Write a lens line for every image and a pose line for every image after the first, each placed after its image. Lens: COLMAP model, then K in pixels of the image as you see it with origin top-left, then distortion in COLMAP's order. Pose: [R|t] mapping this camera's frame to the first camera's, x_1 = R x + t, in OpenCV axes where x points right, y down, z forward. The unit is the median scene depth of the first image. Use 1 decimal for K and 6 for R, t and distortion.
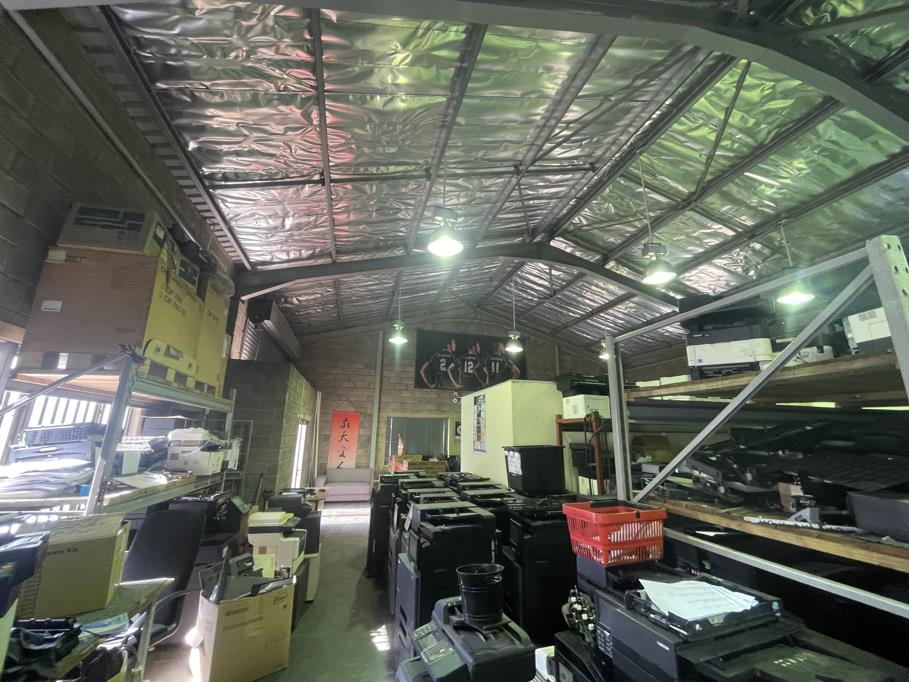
lens RADIAL K [[372.9, 0, 454.2], [0, 372.9, 337.9], [0, 0, 1]] dist [0.000696, 0.000270]
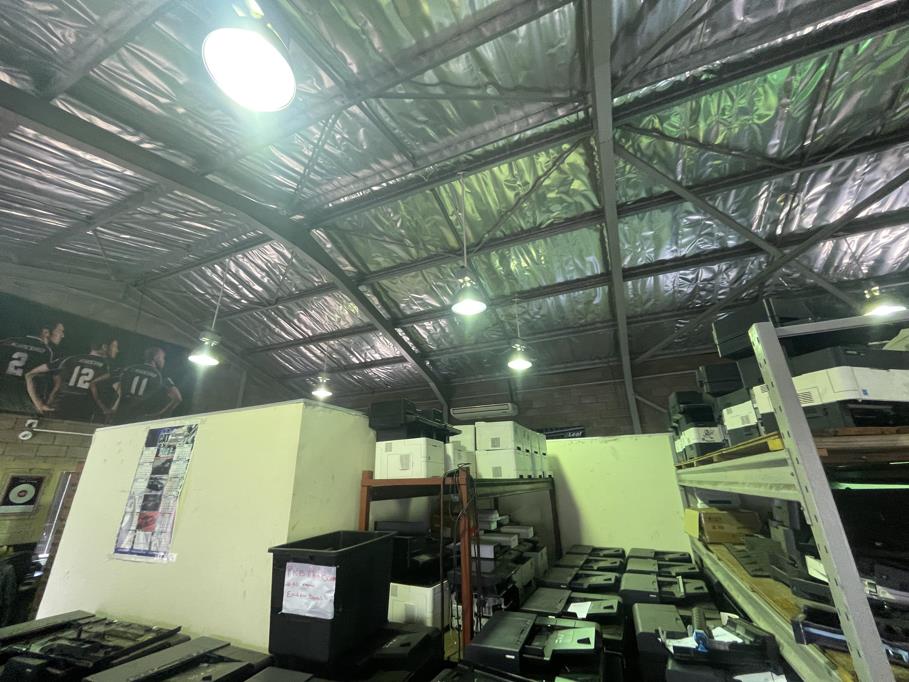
lens RADIAL K [[372.9, 0, 456.7], [0, 372.9, 338.7], [0, 0, 1]] dist [0.000696, 0.000270]
pose [[0.622075, 0.255942, 0.739943, -0.089387], [-0.166916, 0.966688, -0.194045, 0.077515], [-0.764959, -0.002797, 0.644073, 0.417703]]
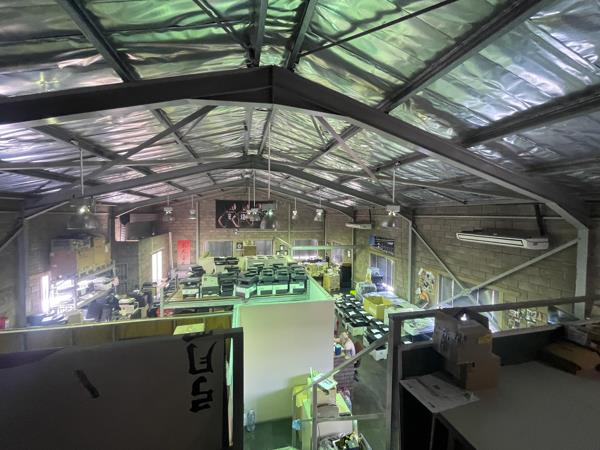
lens RADIAL K [[246.1, 0, 298.1], [0, 246.1, 223.7], [0, 0, 1]] dist [0.000696, 0.000270]
pose [[0.999366, -0.003384, -0.035445, 0.849679], [0.013639, 0.955924, 0.293296, -0.611151], [0.032890, -0.293593, 0.955364, -0.687988]]
